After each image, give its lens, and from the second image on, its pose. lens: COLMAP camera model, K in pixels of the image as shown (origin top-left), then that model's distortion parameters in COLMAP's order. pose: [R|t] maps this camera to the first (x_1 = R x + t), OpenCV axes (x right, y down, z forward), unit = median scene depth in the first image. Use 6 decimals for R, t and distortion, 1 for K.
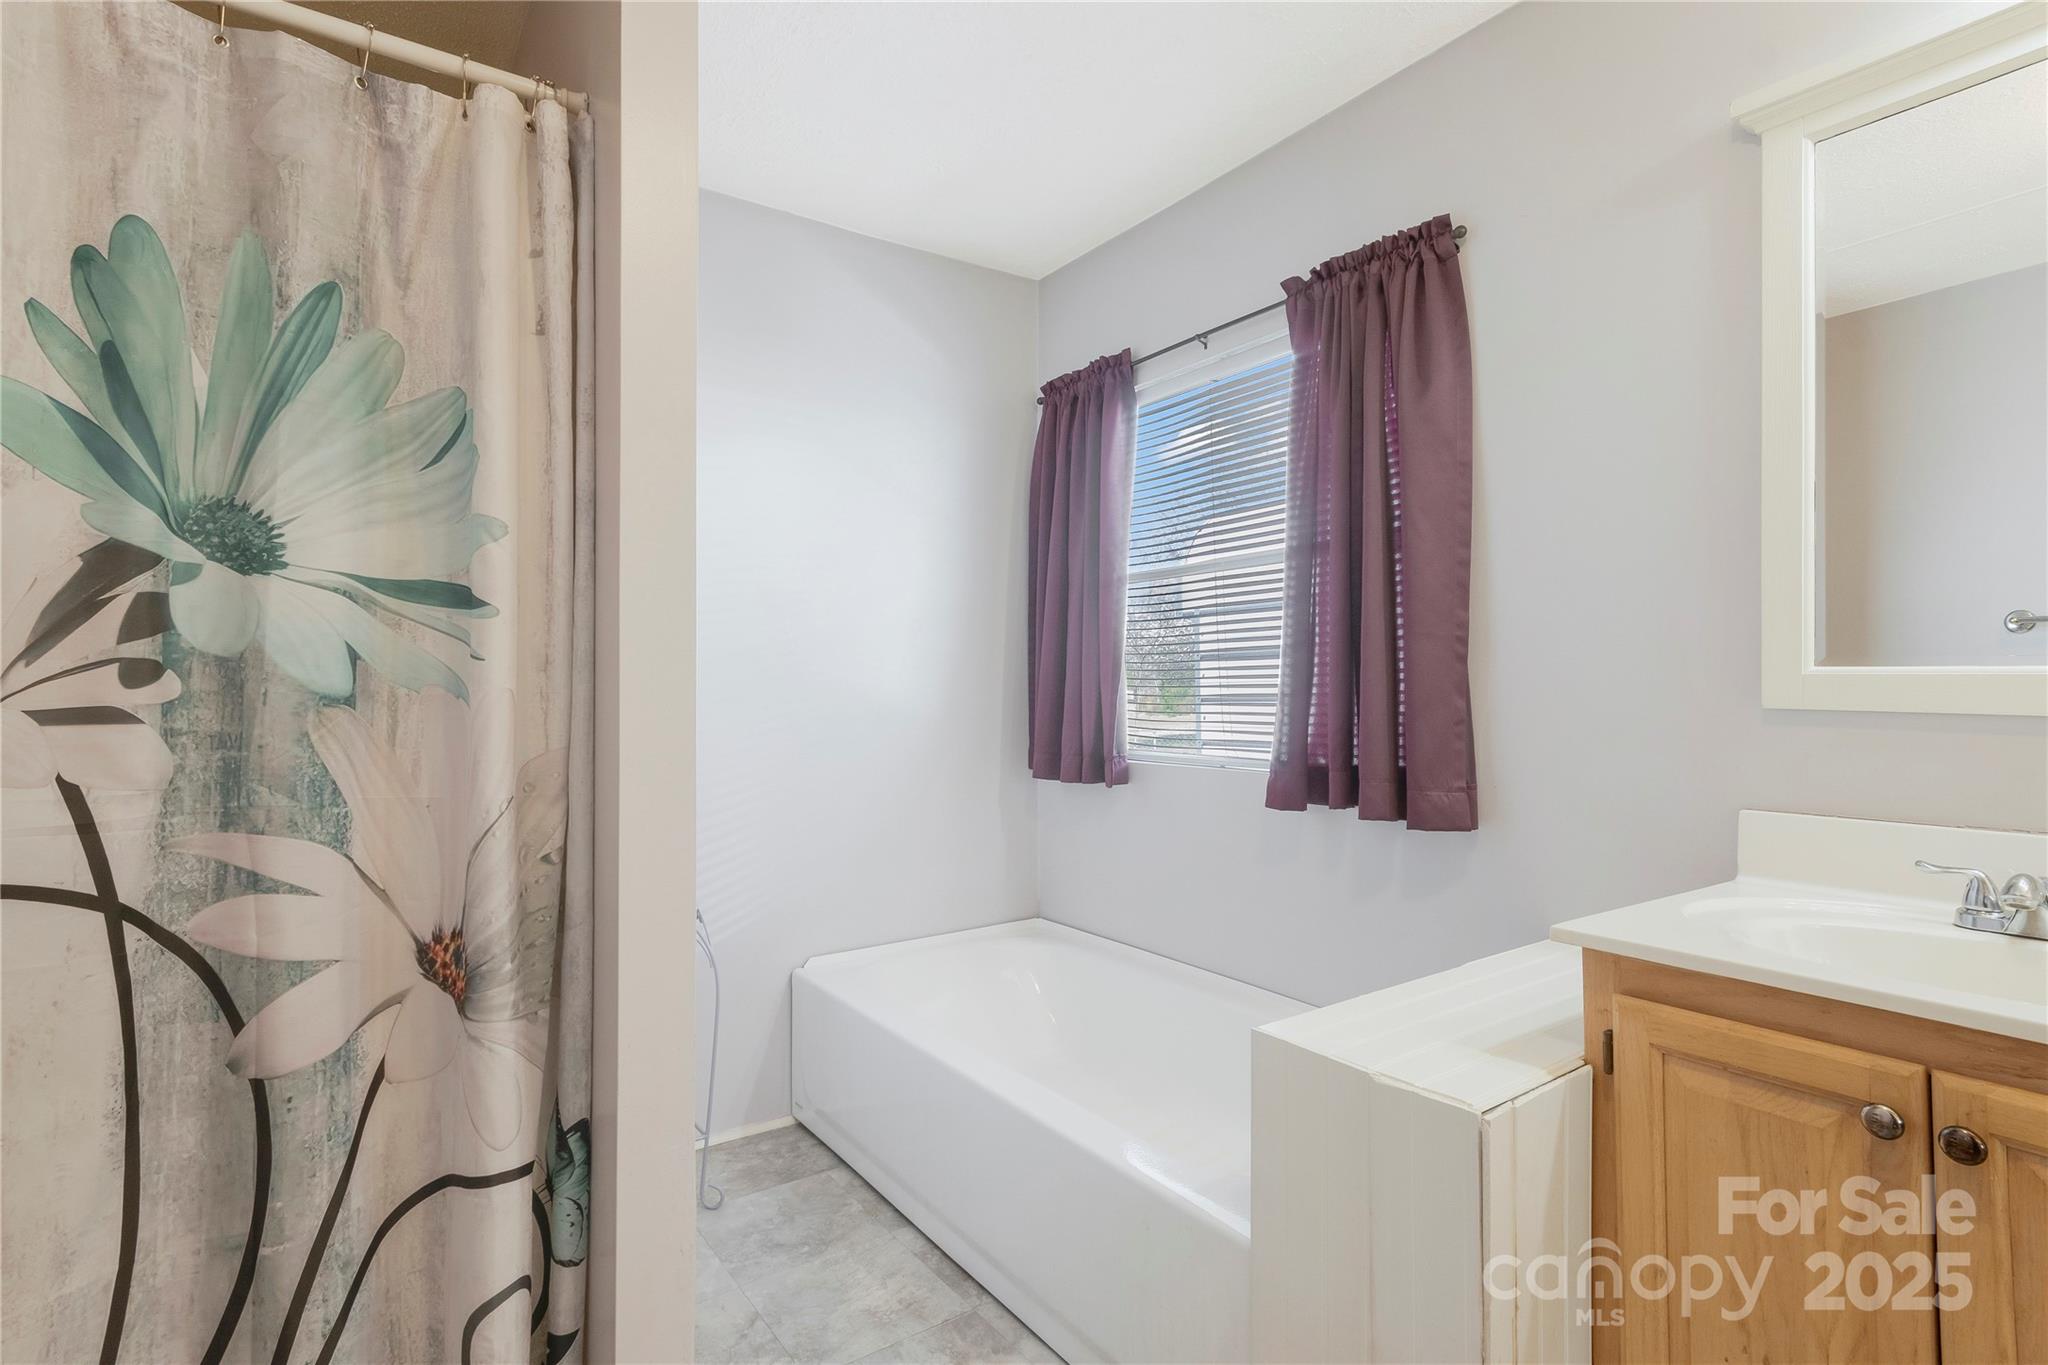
lens RADIAL K [[997.8, 0, 1029.2], [0, 997.8, 679.0], [0, 0, 1]] dist [0.012233, 0.001502]
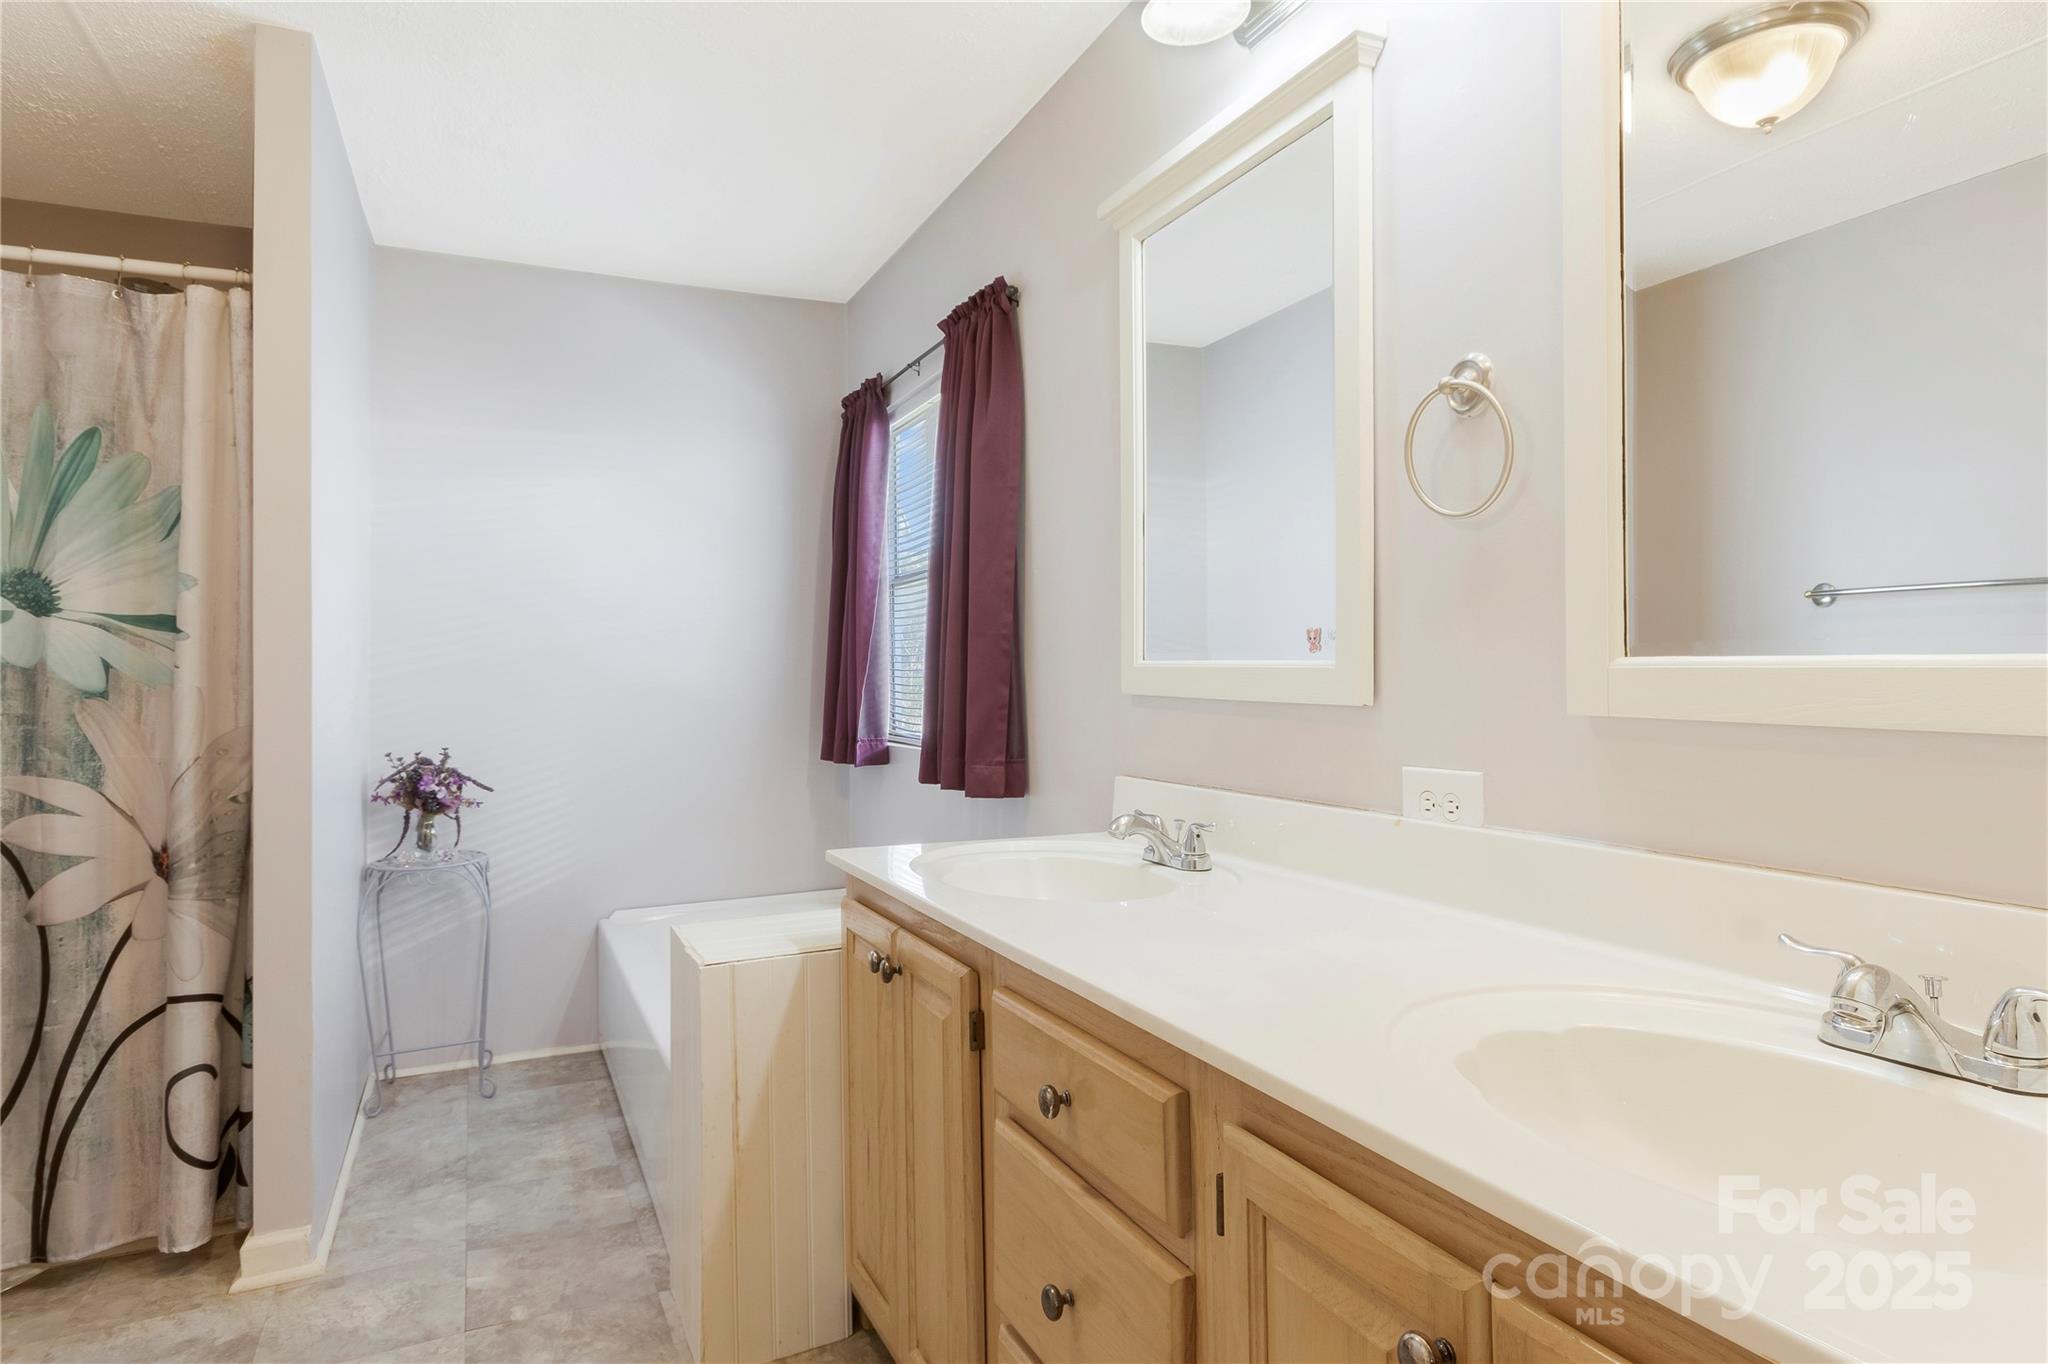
lens RADIAL K [[1152.6, 0, 1029.1], [0, 1152.6, 672.8], [0, 0, 1]] dist [-0.009105, 0.007370]
pose [[0.985150, -0.009273, -0.171444, 1.054916], [0.010559, 0.999923, 0.006593, -0.008863], [0.171369, -0.008305, 0.985172, -0.521712]]
